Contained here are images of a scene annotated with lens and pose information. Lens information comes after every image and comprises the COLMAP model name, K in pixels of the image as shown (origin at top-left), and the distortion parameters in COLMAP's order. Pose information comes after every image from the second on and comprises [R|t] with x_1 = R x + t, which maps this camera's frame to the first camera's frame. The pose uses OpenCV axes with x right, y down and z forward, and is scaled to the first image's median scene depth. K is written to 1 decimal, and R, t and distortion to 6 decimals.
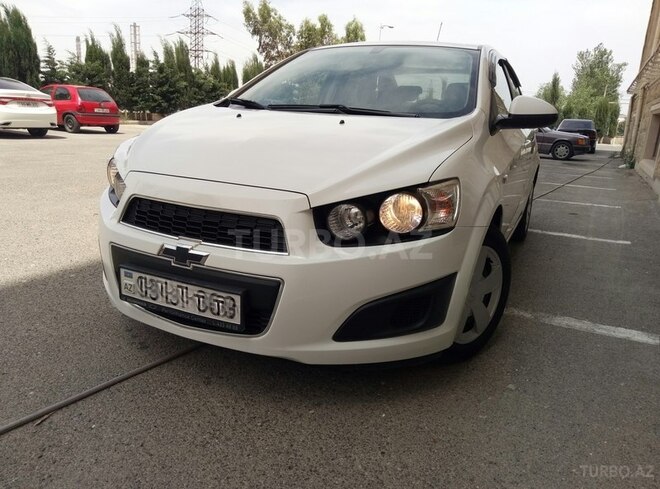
lens RADIAL K [[491.7, 0, 325.0], [0, 491.7, 233.4], [0, 0, 1]] dist [0.020291, -0.014072]
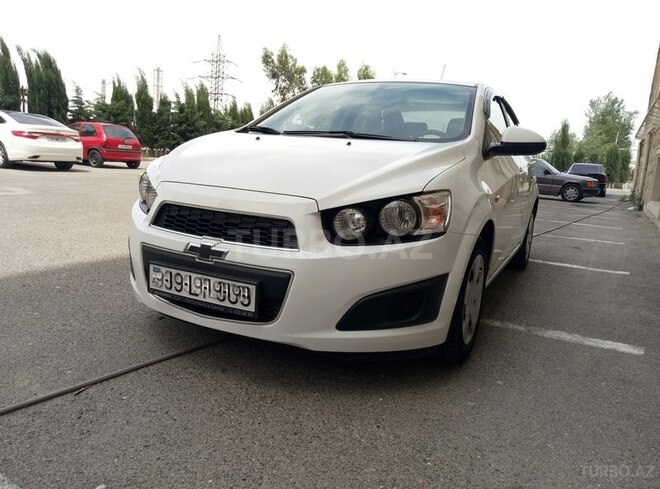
lens RADIAL K [[491.7, 0, 330.1], [0, 491.7, 244.1], [0, 0, 1]] dist [0.020291, -0.014072]
pose [[0.999741, 0.015581, -0.016612, 0.012765], [-0.016610, 0.997829, -0.063735, 0.068684], [0.015583, 0.063995, 0.997829, -0.099949]]
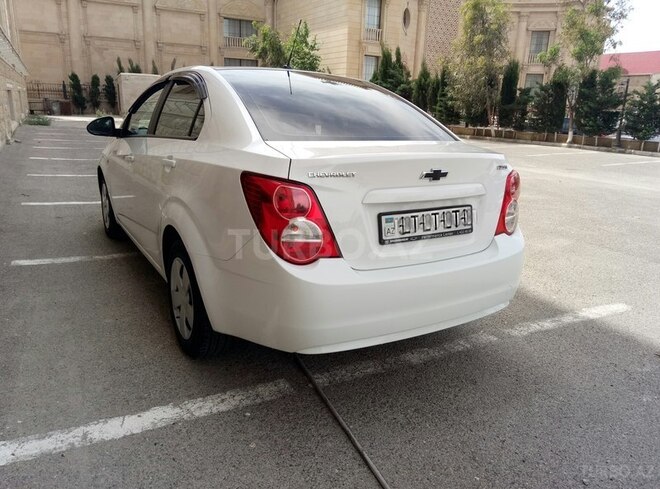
lens RADIAL K [[491.7, 0, 328.9], [0, 491.7, 243.3], [0, 0, 1]] dist [0.020291, -0.014072]
pose [[-0.532653, 0.155123, -0.831996, 1.541926], [-0.265374, 0.902871, 0.338232, -0.691737], [0.803653, 0.400950, -0.439751, 2.660326]]
